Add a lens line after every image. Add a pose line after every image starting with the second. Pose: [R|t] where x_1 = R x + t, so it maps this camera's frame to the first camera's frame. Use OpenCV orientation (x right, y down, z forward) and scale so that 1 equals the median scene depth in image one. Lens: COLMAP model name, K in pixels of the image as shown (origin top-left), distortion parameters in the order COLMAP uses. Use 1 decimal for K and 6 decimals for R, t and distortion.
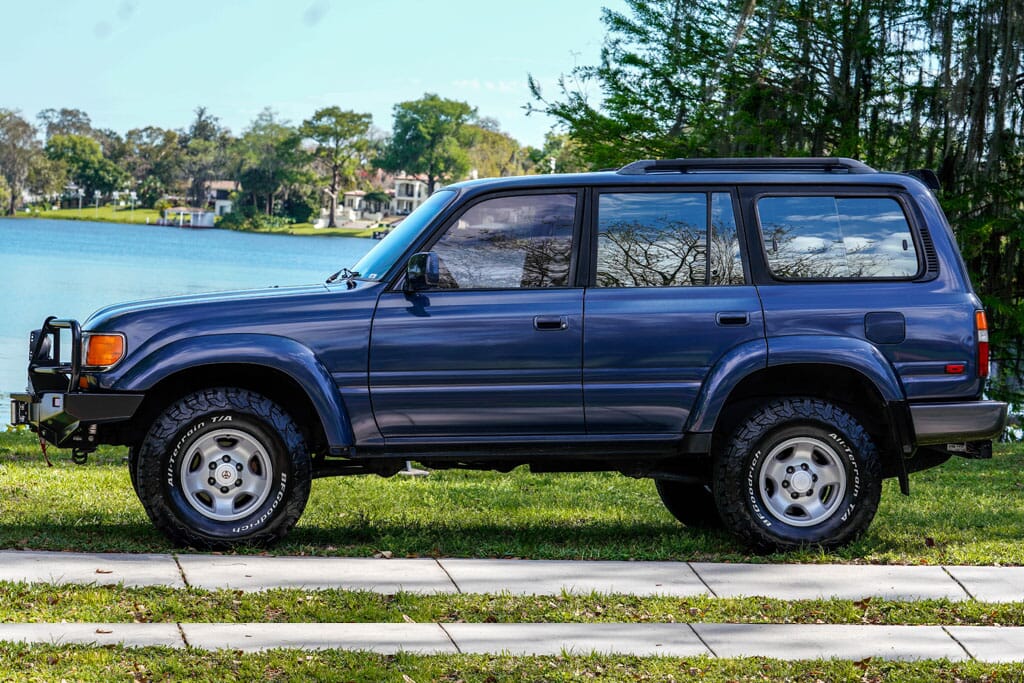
lens RADIAL K [[2294.1, 0, 511.9], [0, 2294.1, 334.6], [0, 0, 1]] dist [-0.188610, 0.000000]
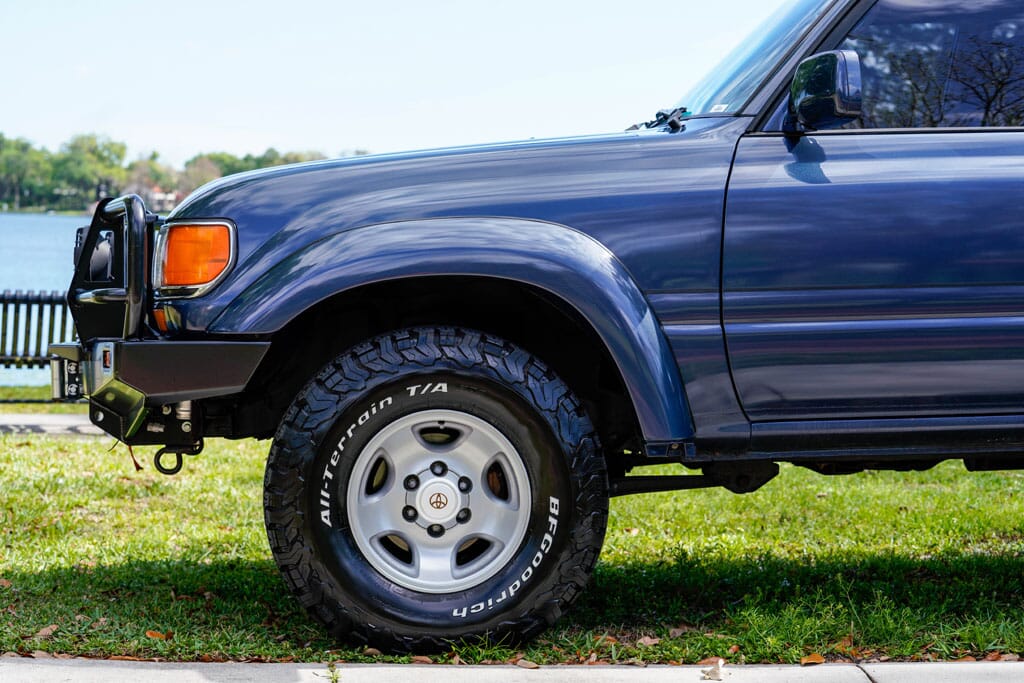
lens RADIAL K [[2216.4, 0, 511.1], [0, 2216.4, 343.7], [0, 0, 1]] dist [-0.276652, 0.000000]
pose [[0.994973, -0.009766, -0.099663, -0.059248], [0.012685, 0.999507, 0.028703, 0.013043], [0.099334, -0.029823, 0.994607, 0.509223]]
